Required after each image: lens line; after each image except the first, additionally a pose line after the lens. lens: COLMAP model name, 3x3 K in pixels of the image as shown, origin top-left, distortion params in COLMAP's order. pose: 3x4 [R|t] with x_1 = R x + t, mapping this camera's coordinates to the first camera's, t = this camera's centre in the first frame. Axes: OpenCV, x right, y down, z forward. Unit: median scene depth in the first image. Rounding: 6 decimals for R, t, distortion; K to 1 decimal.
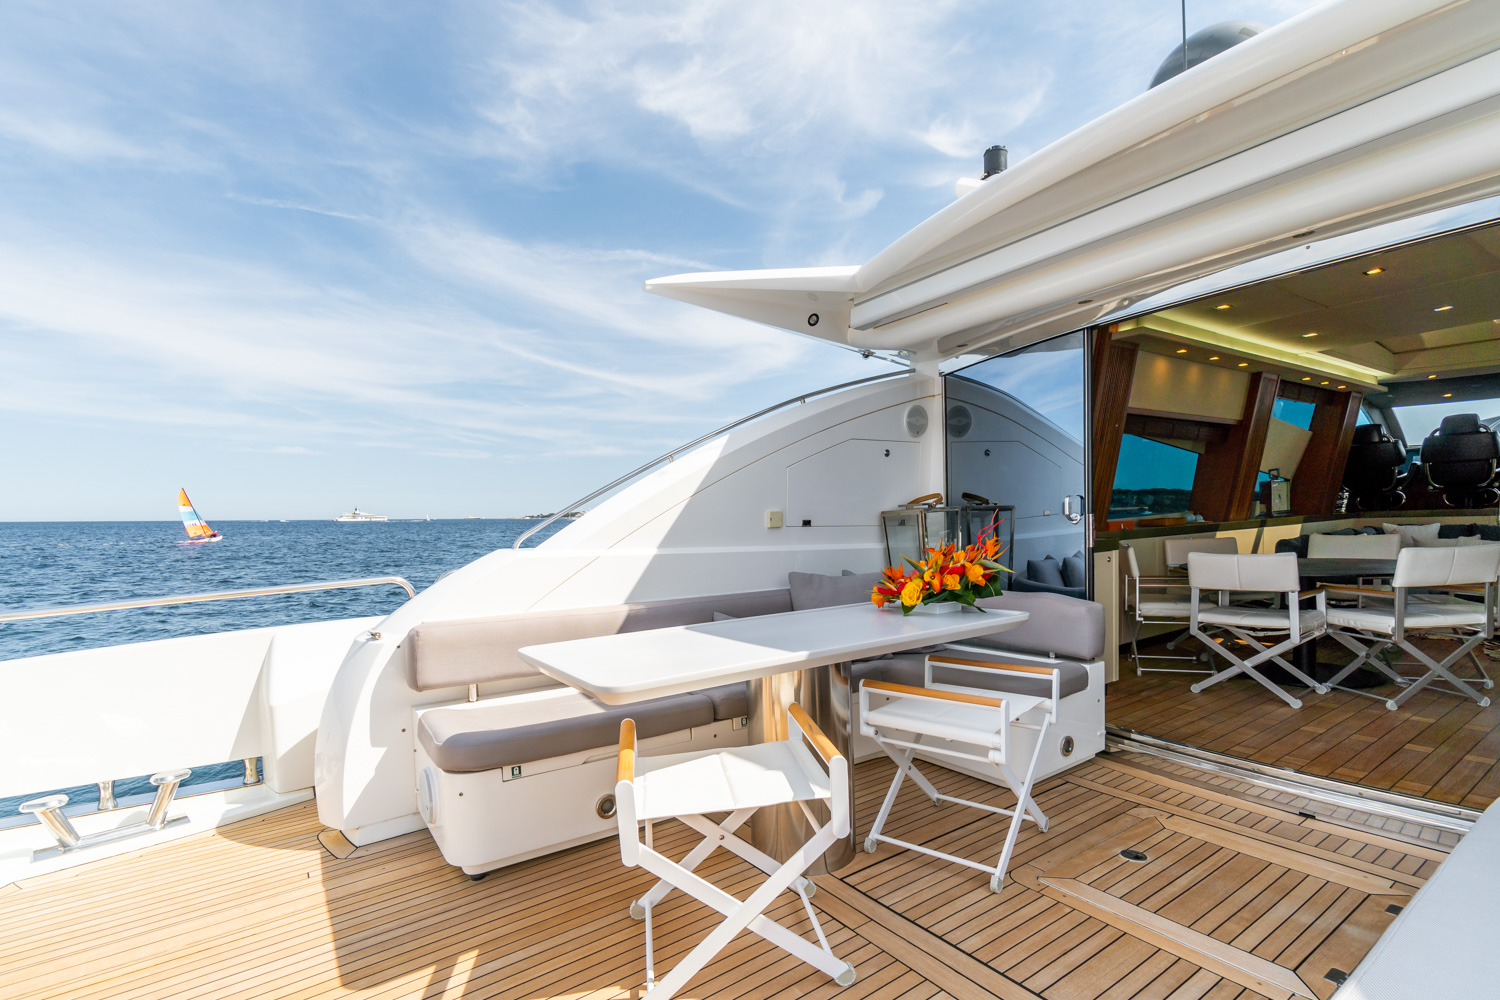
lens RADIAL K [[706.5, 0, 750.4], [0, 706.5, 570.7], [0, 0, 1]] dist [-0.000524, 0.000156]
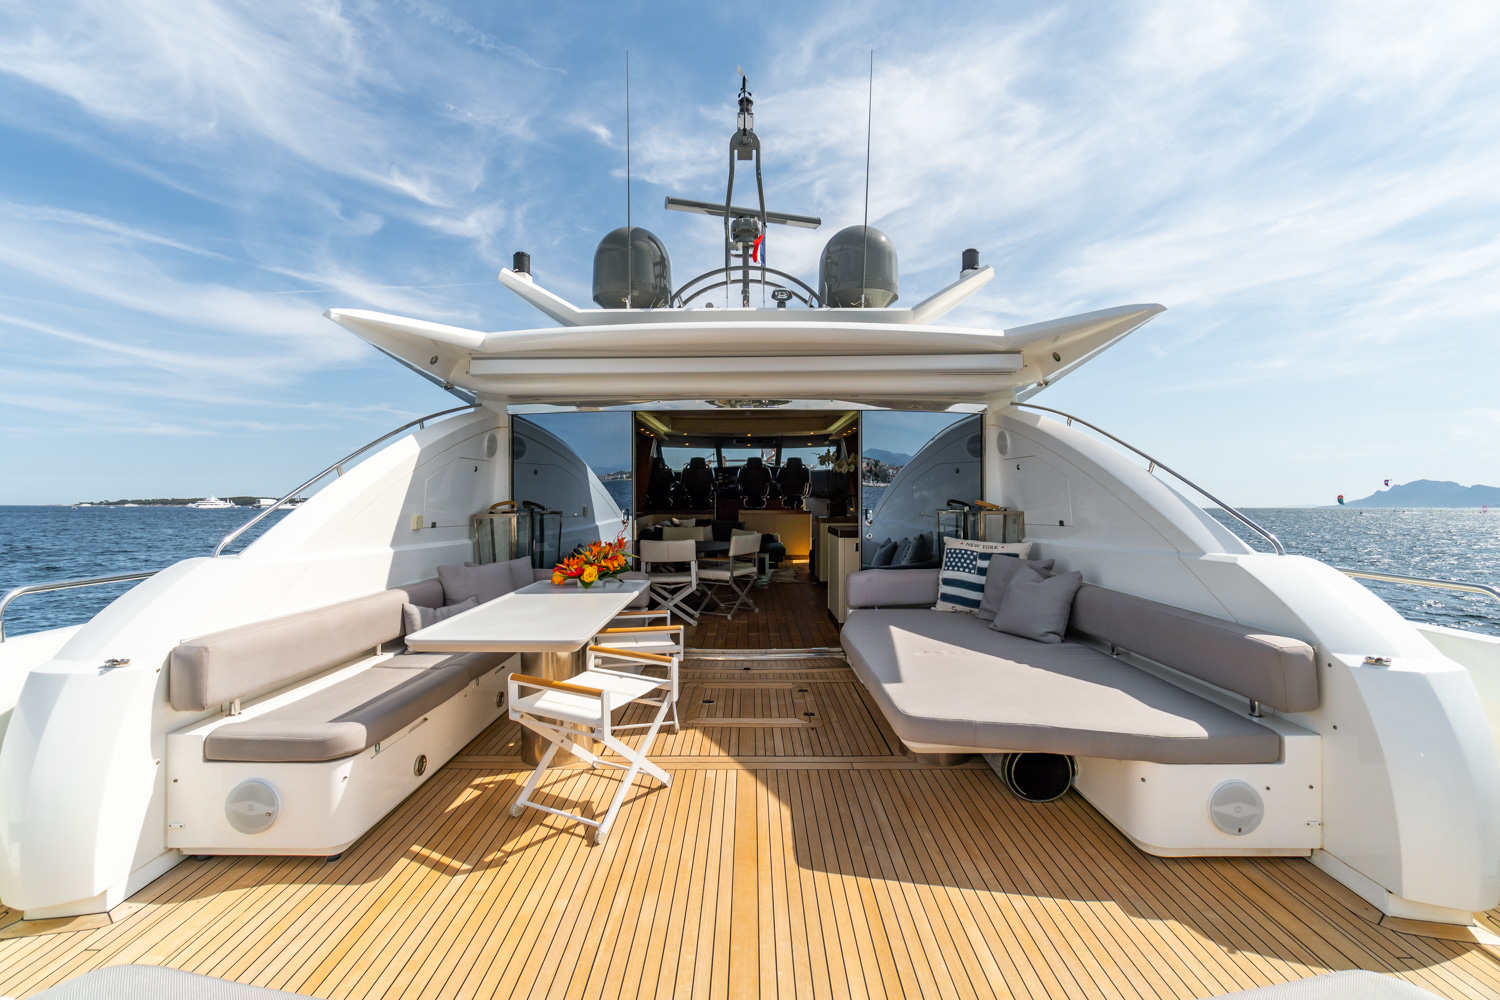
lens RADIAL K [[651.4, 0, 750.0], [0, 651.4, 500.0], [0, 0, 1]] dist [-0.001834, 0.000079]
pose [[0.576270, 0.026263, 0.816838, -0.474253], [0.036173, 0.997684, -0.057597, -0.022857], [-0.816459, 0.062739, 0.573985, -0.083307]]
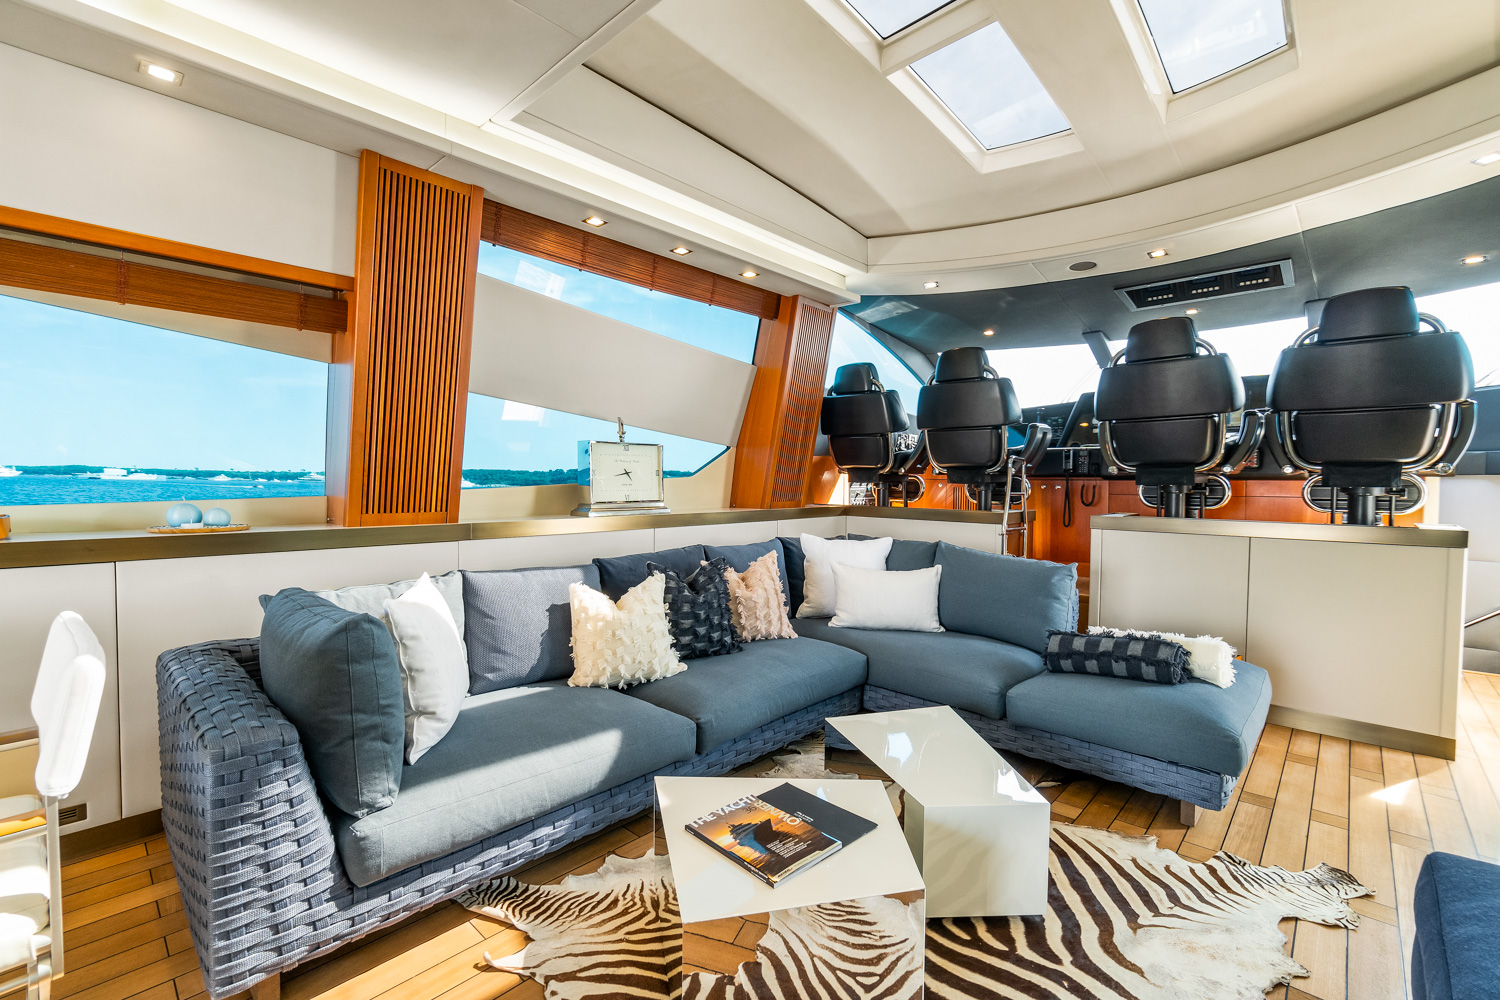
lens RADIAL K [[651.4, 0, 750.0], [0, 651.4, 500.0], [0, 0, 1]] dist [-0.001834, 0.000079]
pose [[0.977304, 0.039762, 0.208076, 1.291775], [-0.030749, 0.998451, -0.046372, -0.116183], [-0.209598, 0.038922, 0.977013, 0.911144]]
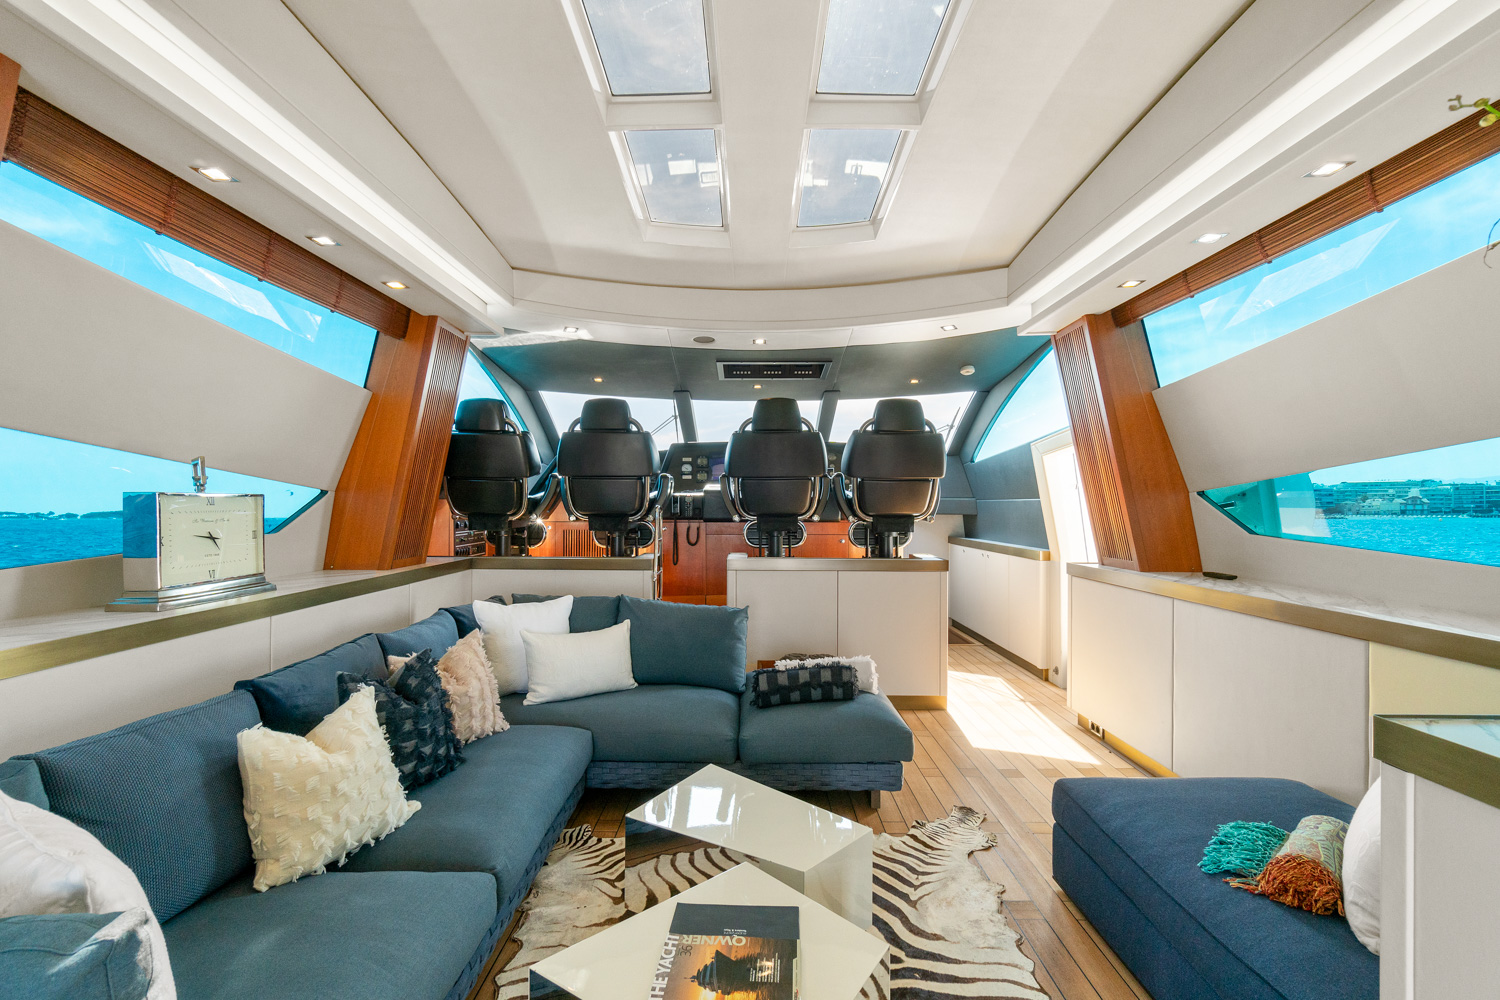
lens RADIAL K [[659.7, 0, 750.0], [0, 659.7, 500.0], [0, 0, 1]] dist [0.000663, 0.000615]
pose [[0.574695, 0.047810, 0.816970, 1.109514], [0.031188, 0.996287, -0.080244, -0.156877], [-0.817773, 0.071596, 0.571070, 1.048035]]
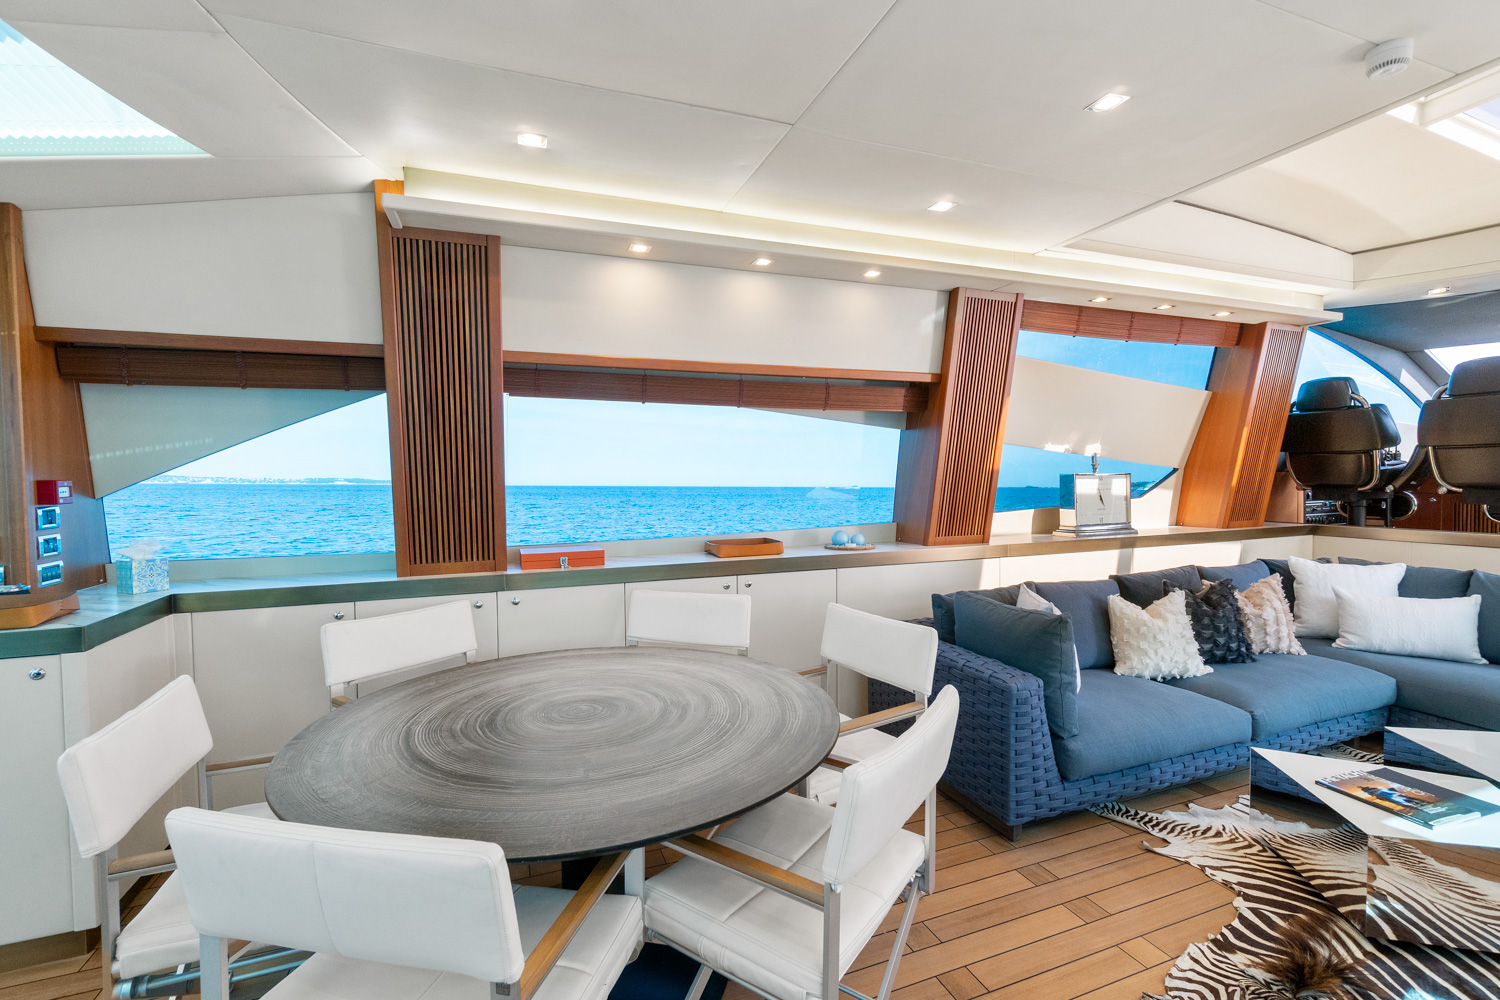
lens RADIAL K [[659.7, 0, 750.0], [0, 659.7, 500.0], [0, 0, 1]] dist [0.000663, 0.000615]
pose [[0.971382, 0.035552, -0.234848, 1.031640], [-0.043214, 0.998686, -0.027557, -0.134028], [0.233559, 0.036917, 0.971641, 0.678232]]
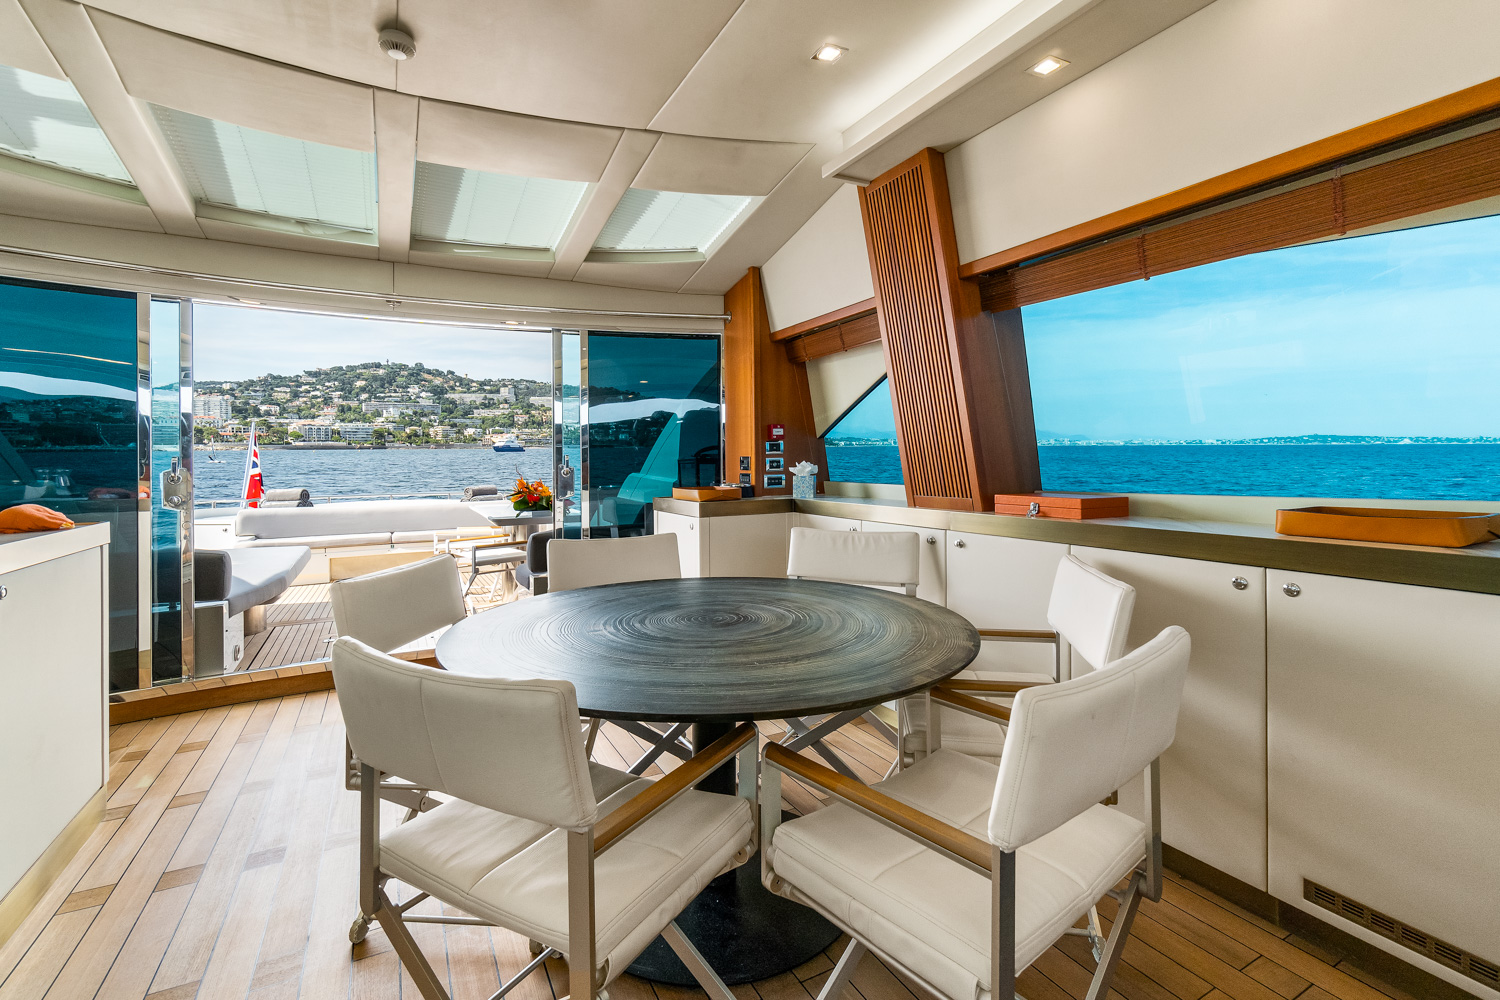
lens RADIAL K [[665.5, 0, 745.3], [0, 665.5, 463.5], [0, 0, 1]] dist [-0.001701, -0.000318]
pose [[-0.121704, 0.041076, -0.991716, 1.256395], [-0.058856, 0.997087, 0.048521, -0.130185], [0.990820, 0.064274, -0.118932, 1.133173]]
